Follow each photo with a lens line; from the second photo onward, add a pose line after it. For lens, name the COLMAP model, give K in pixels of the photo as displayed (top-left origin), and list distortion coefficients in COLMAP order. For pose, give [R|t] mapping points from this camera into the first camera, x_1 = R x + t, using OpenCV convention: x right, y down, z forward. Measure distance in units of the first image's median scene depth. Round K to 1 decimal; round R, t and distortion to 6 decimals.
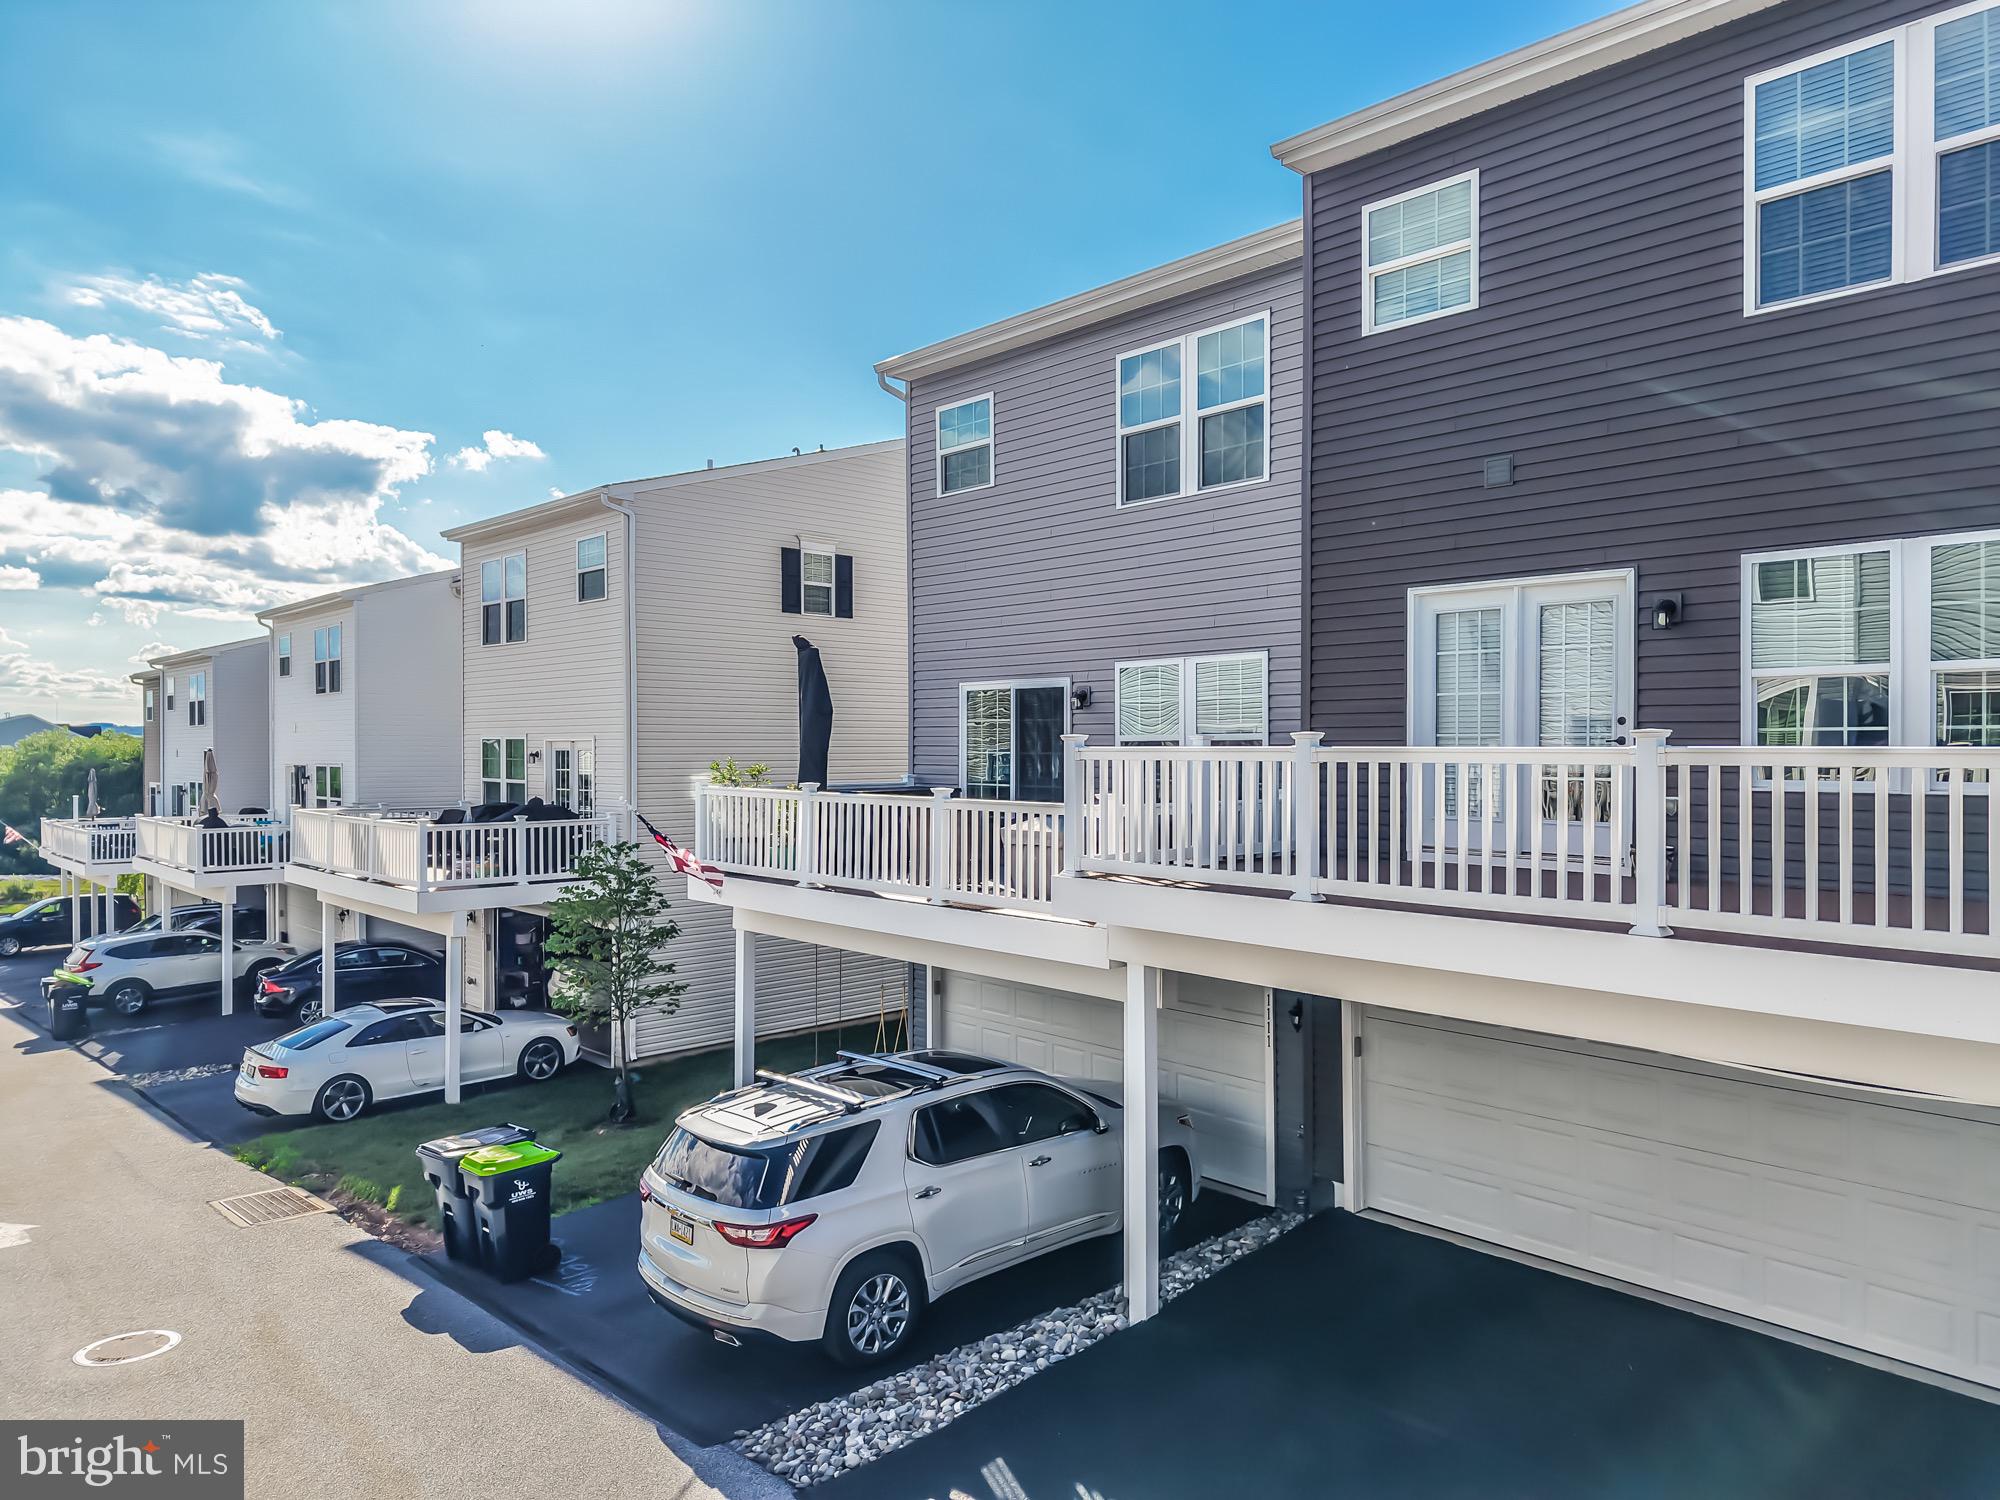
lens RADIAL K [[1353.0, 0, 1013.4], [0, 1353.0, 753.1], [0, 0, 1]] dist [0.042648, -0.042336]
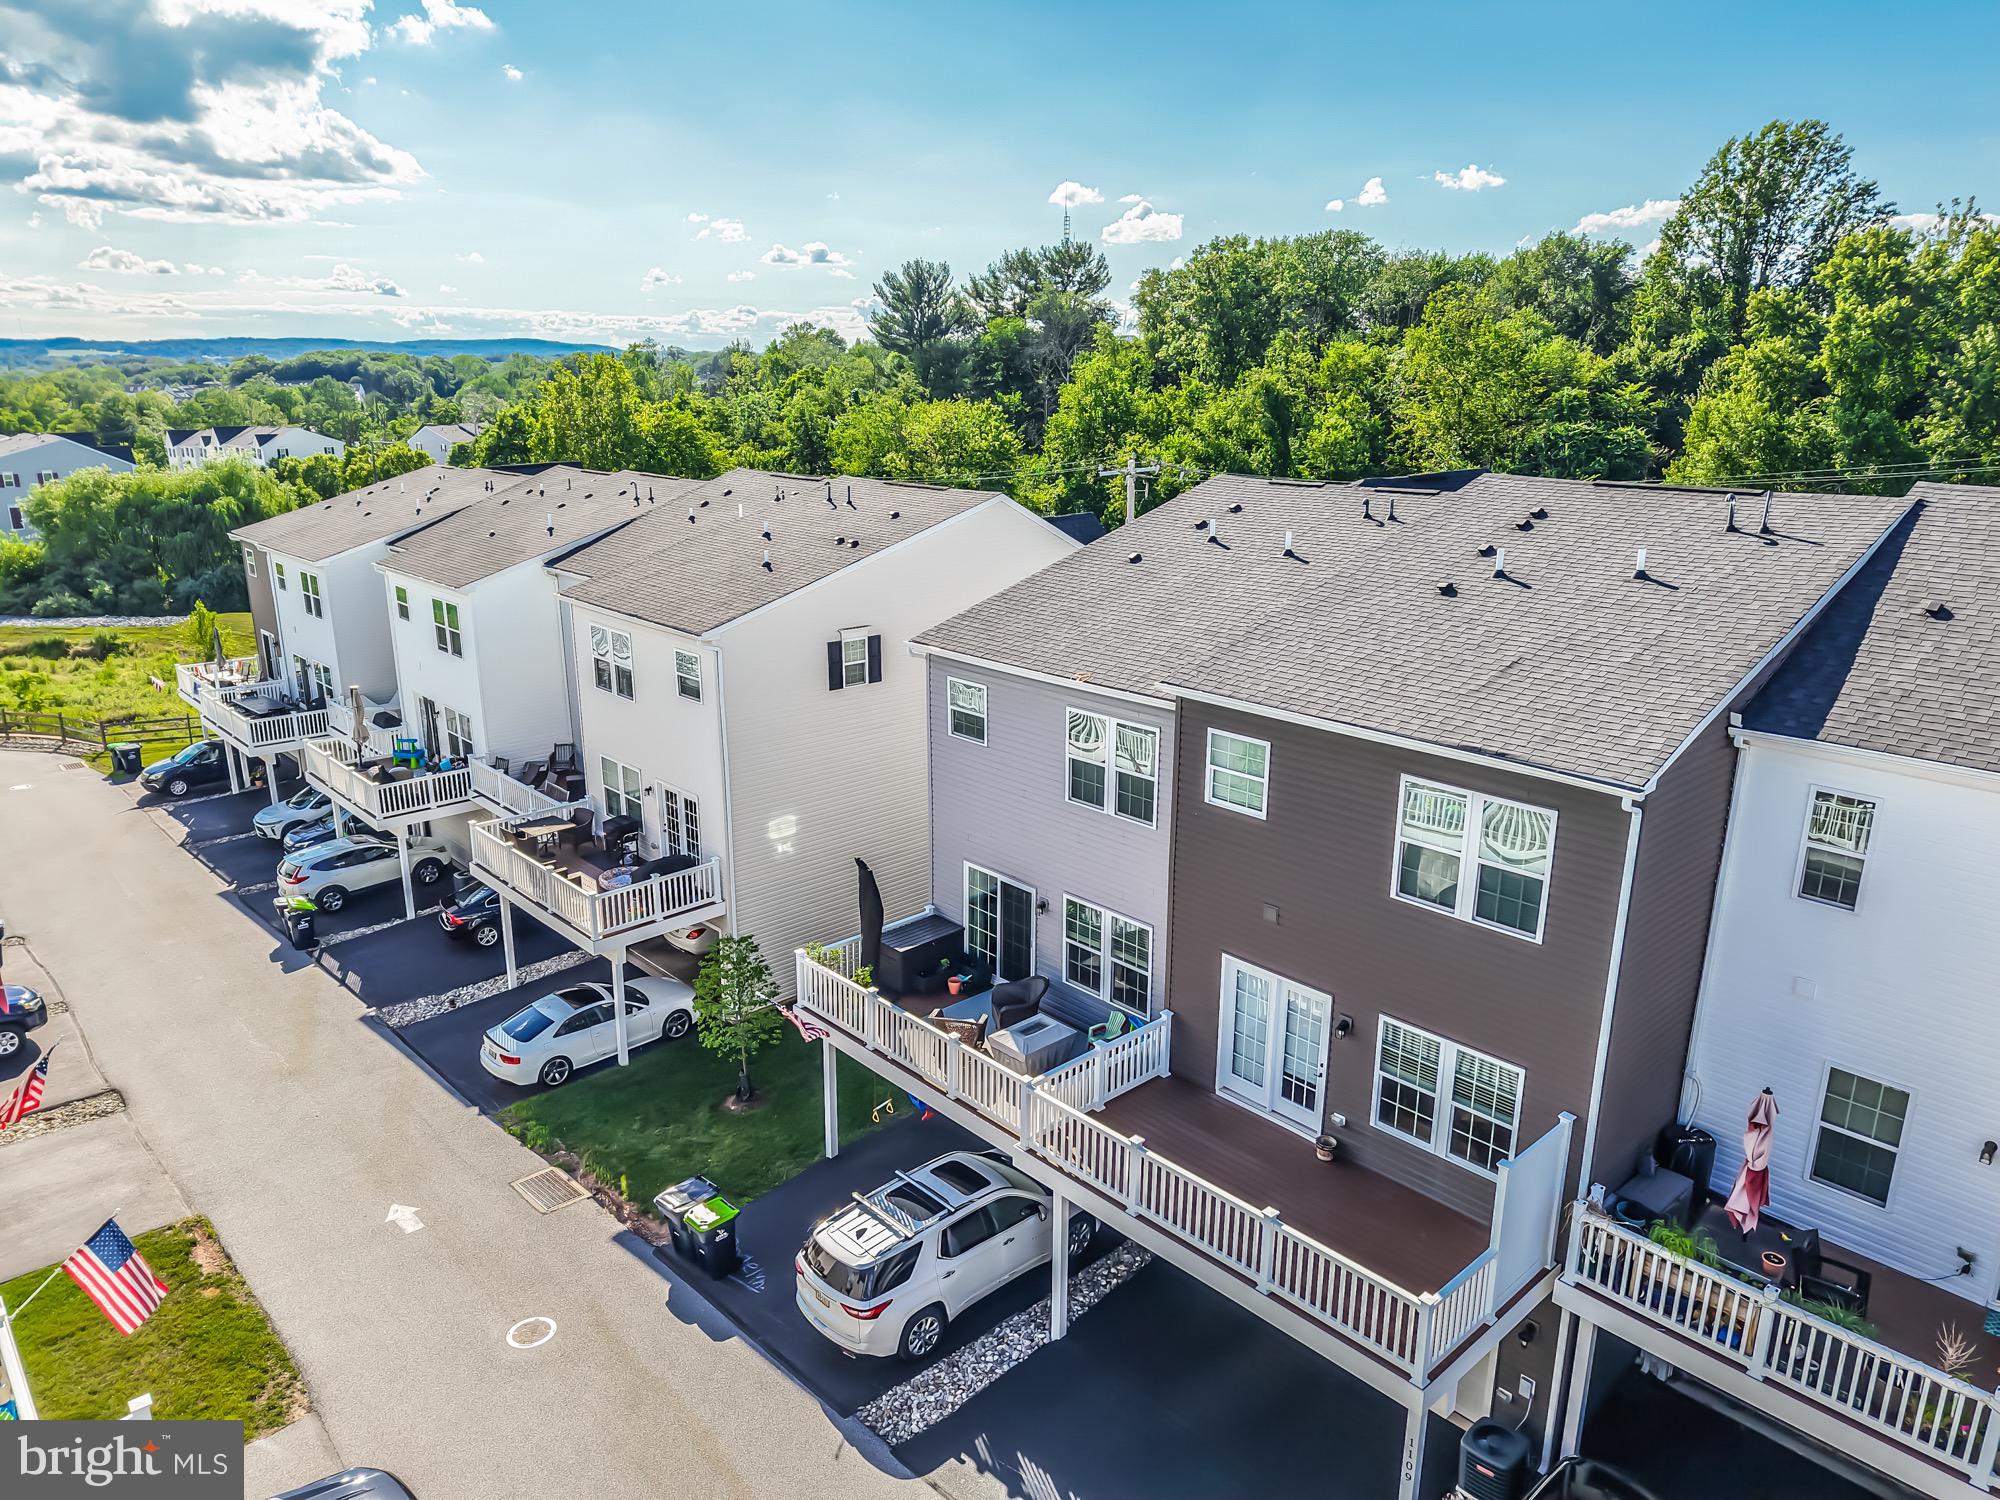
lens RADIAL K [[1355.9, 0, 1021.7], [0, 1355.9, 755.9], [0, 0, 1]] dist [0.047498, -0.023022]
pose [[0.999919, 0.010595, 0.006991, 0.010771], [-0.012116, 0.960891, 0.276661, -0.515067], [-0.003786, -0.276723, 0.960942, -0.365095]]
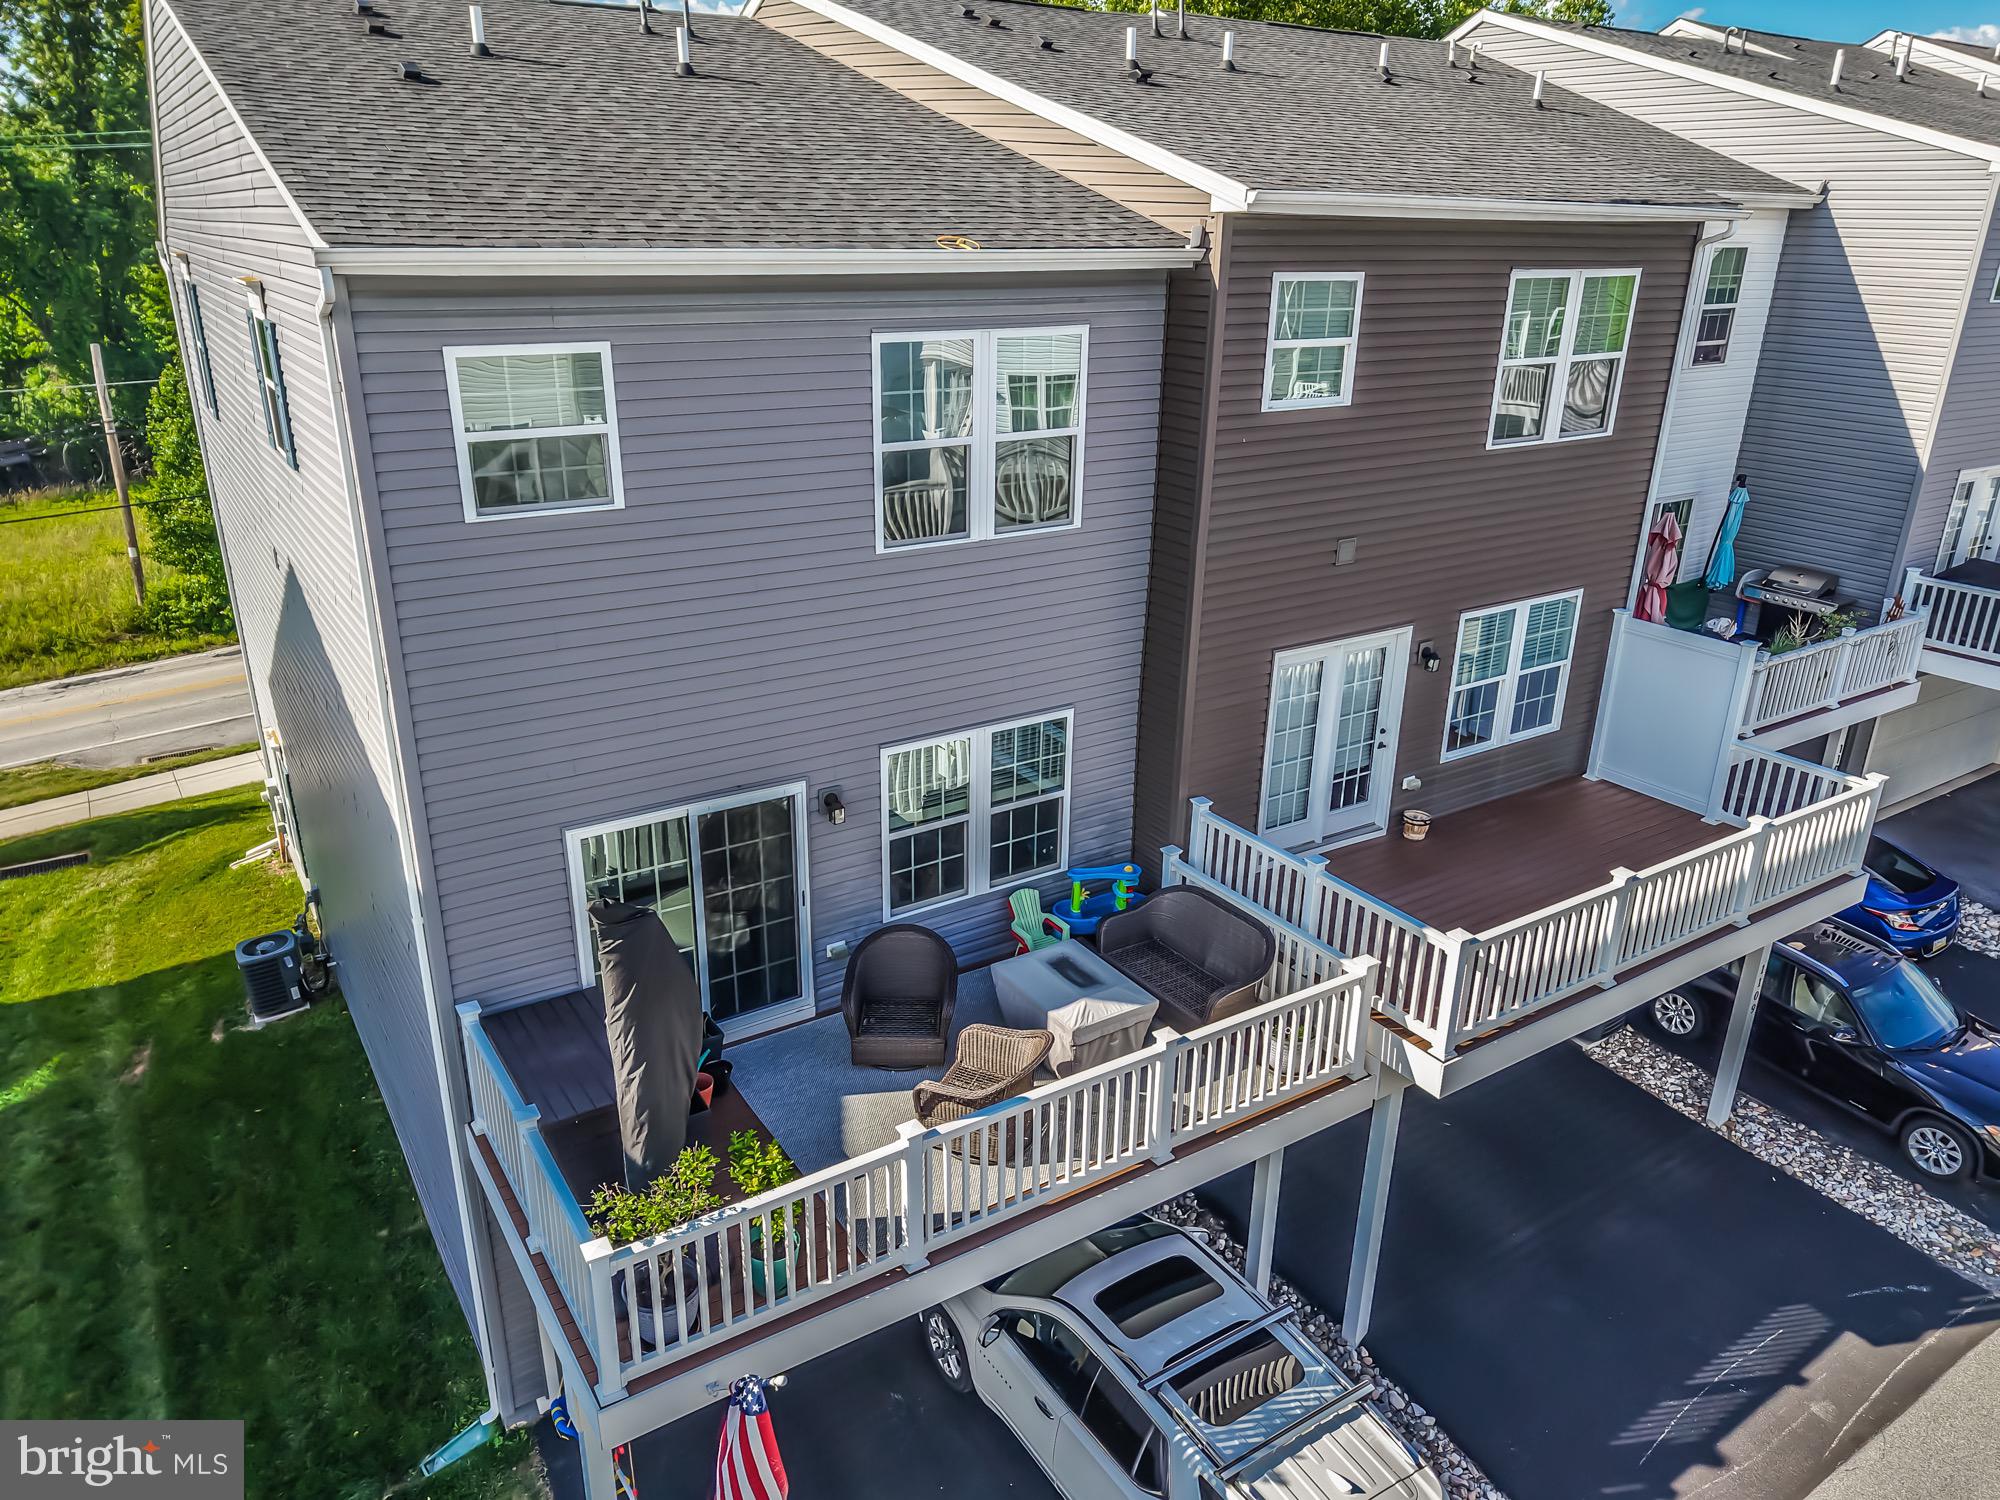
lens RADIAL K [[1353.0, 0, 1013.4], [0, 1353.0, 753.1], [0, 0, 1]] dist [0.042648, -0.042336]
pose [[0.172080, -0.353700, 0.919394, -0.484742], [-0.014611, 0.932297, 0.361398, -0.269968], [-0.984975, -0.075623, 0.155261, 0.634089]]
